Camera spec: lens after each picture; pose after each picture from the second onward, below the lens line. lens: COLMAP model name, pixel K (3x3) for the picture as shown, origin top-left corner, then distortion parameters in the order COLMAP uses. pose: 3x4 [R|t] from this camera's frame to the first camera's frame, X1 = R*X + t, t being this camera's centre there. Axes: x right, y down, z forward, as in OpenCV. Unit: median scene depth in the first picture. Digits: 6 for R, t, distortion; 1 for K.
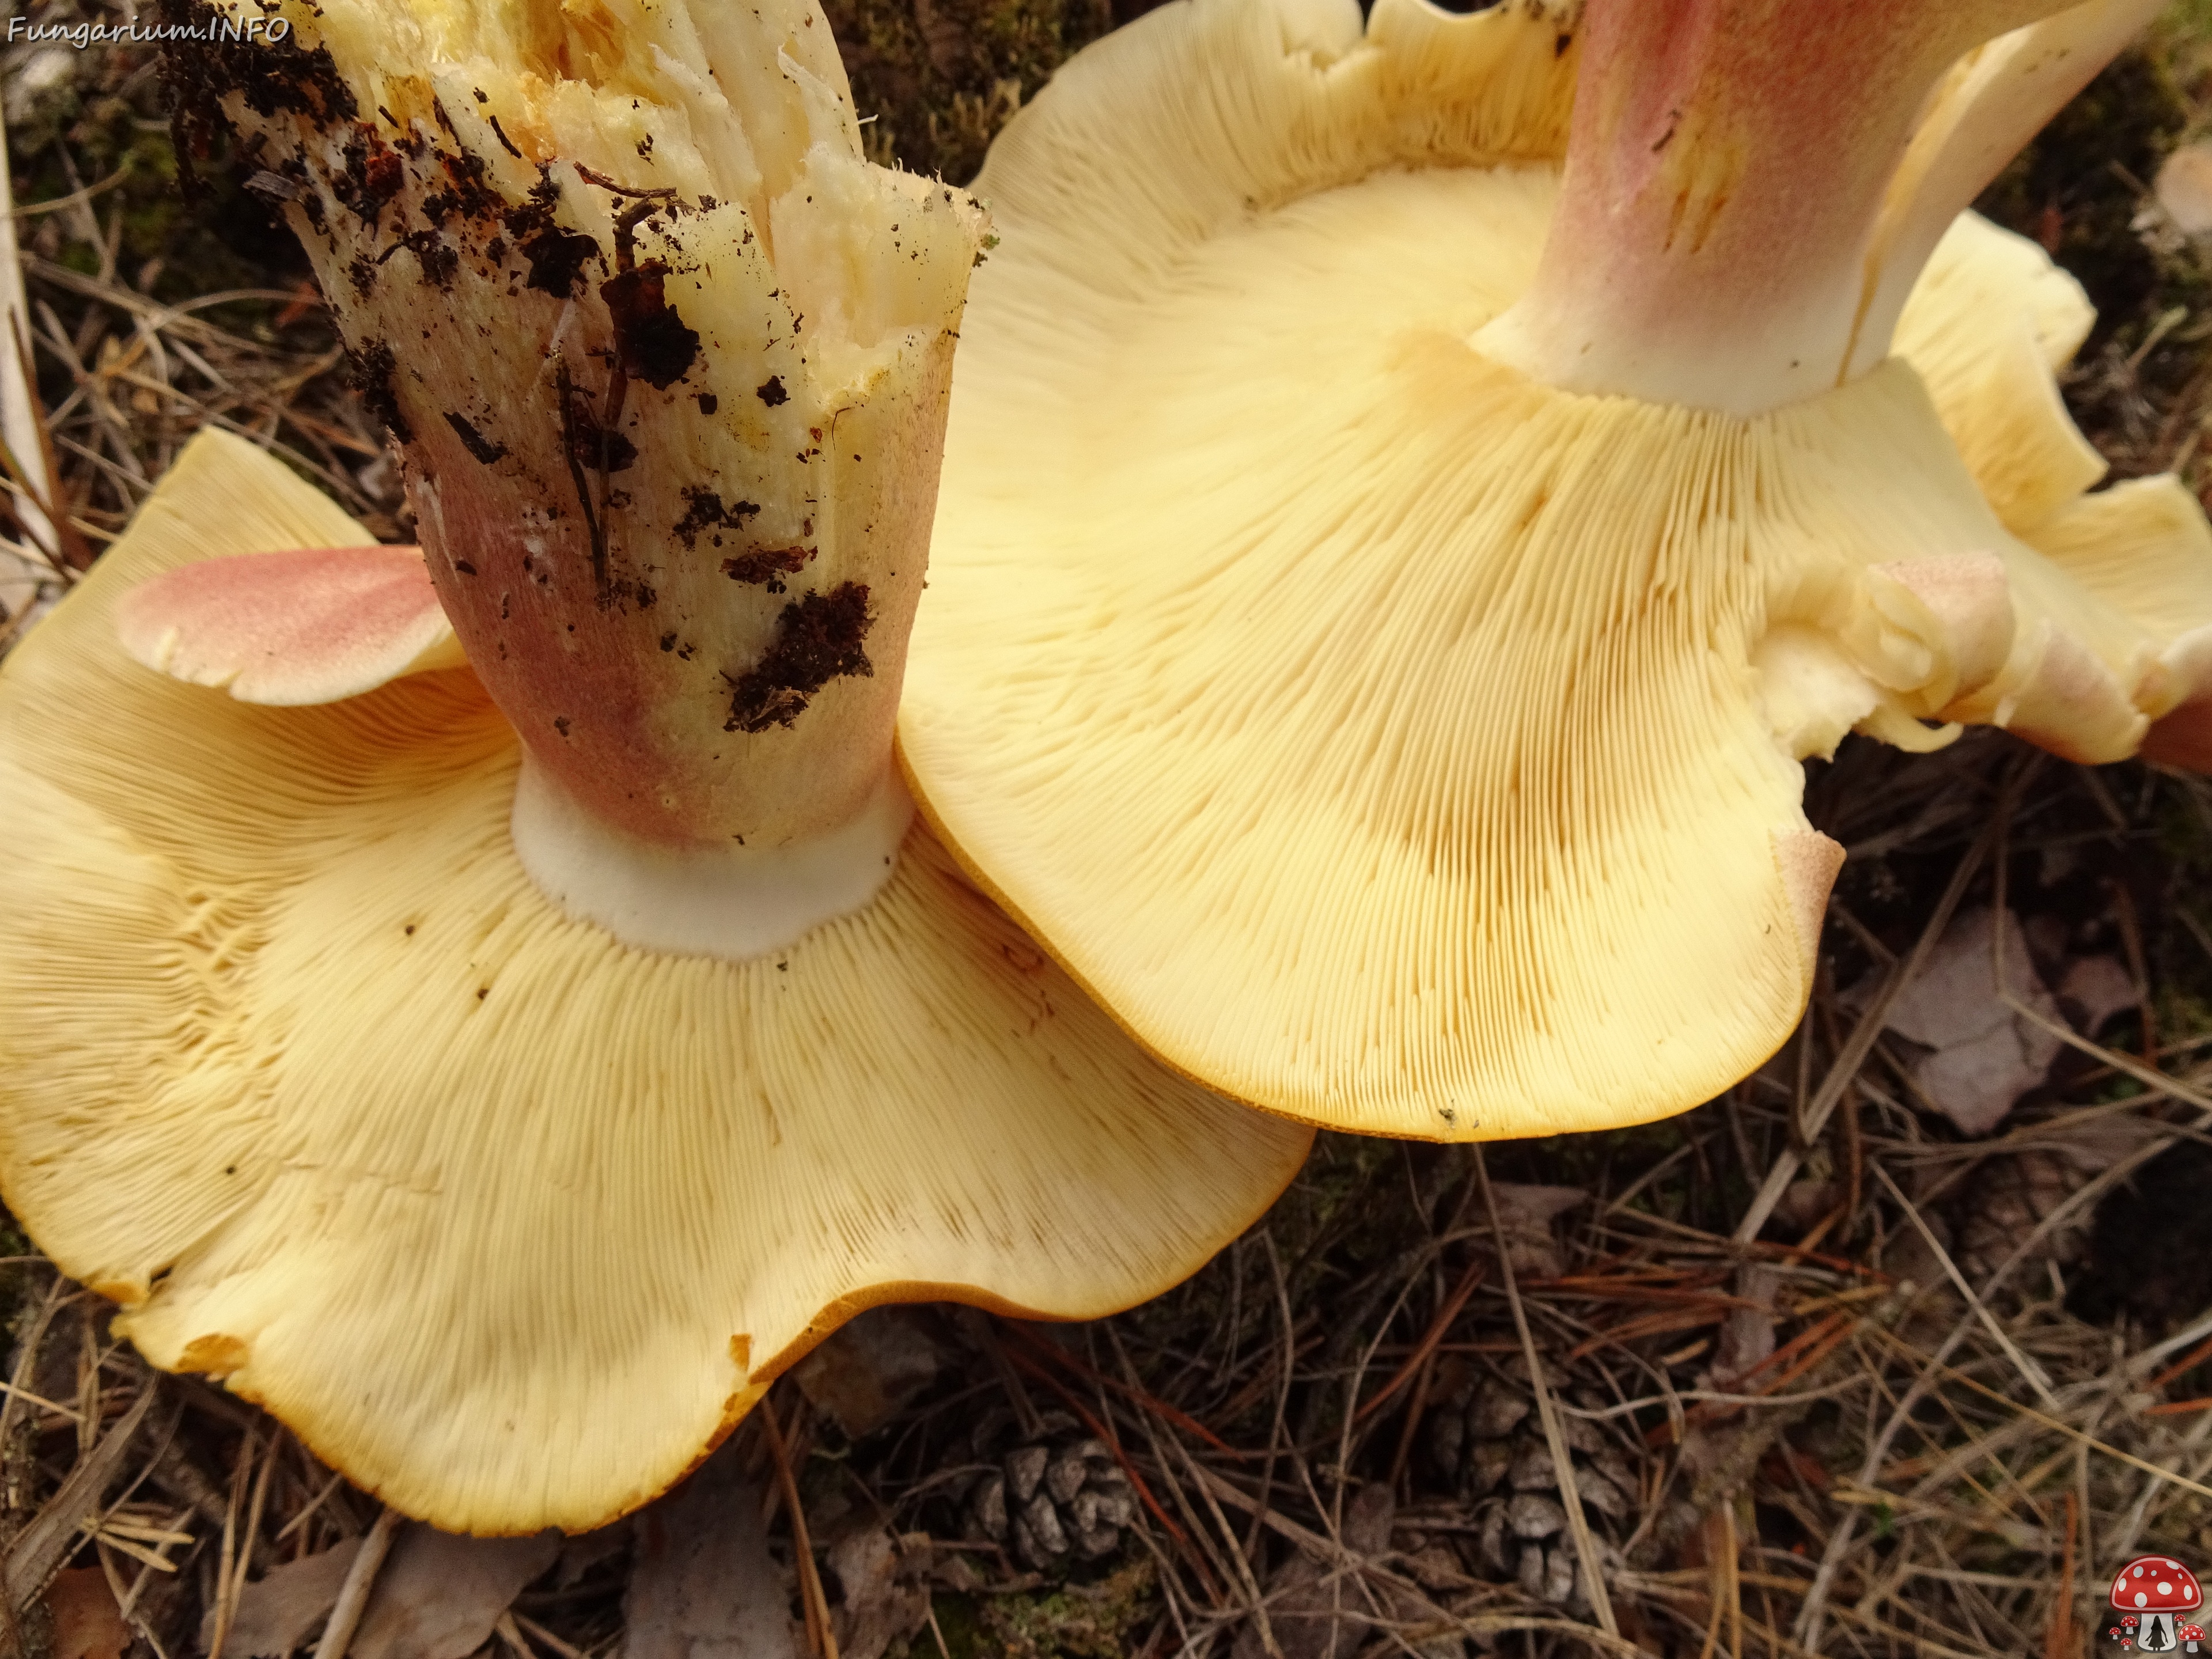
lens RADIAL K [[1557.6, 0, 1103.9], [0, 1557.6, 833.8], [0, 0, 1]] dist [0.016606, -0.016804]
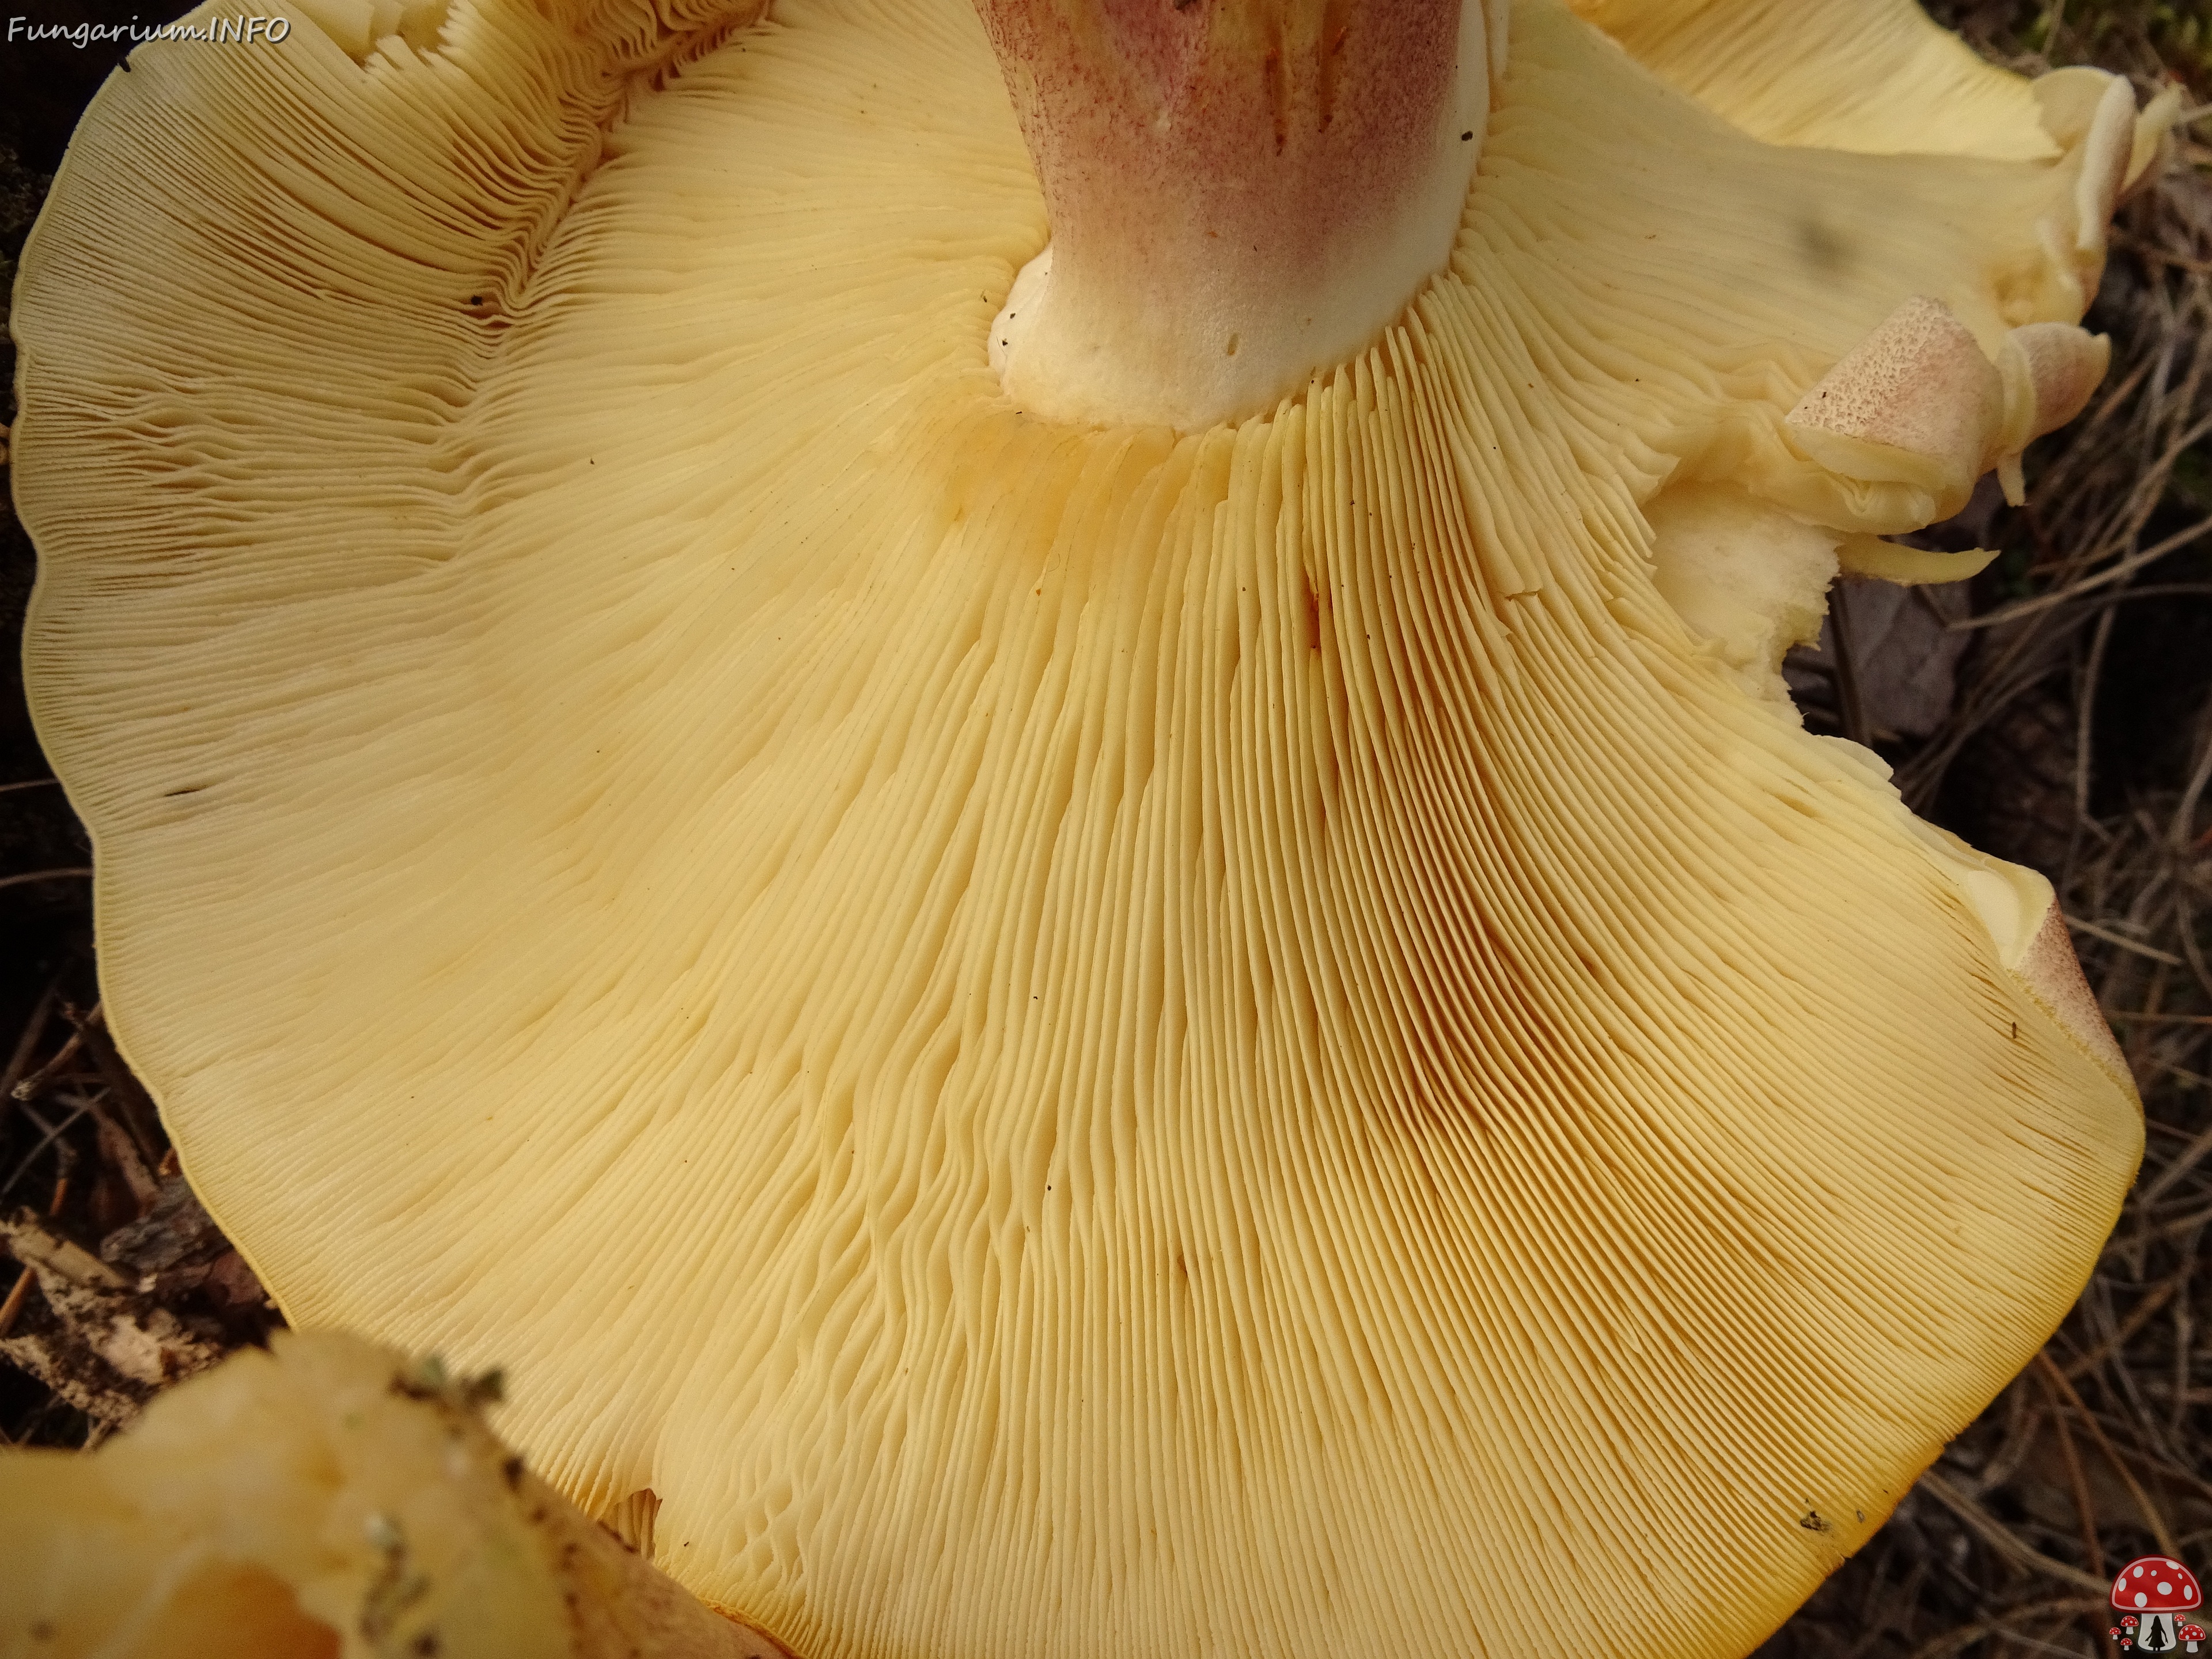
lens RADIAL K [[1557.6, 0, 1097.6], [0, 1557.6, 816.1], [0, 0, 1]] dist [0.016606, -0.016804]
pose [[0.746405, -0.648270, 0.150420, 0.067325], [0.568672, 0.738713, 0.361822, -0.424213], [-0.345675, -0.184526, 0.920032, 0.446084]]
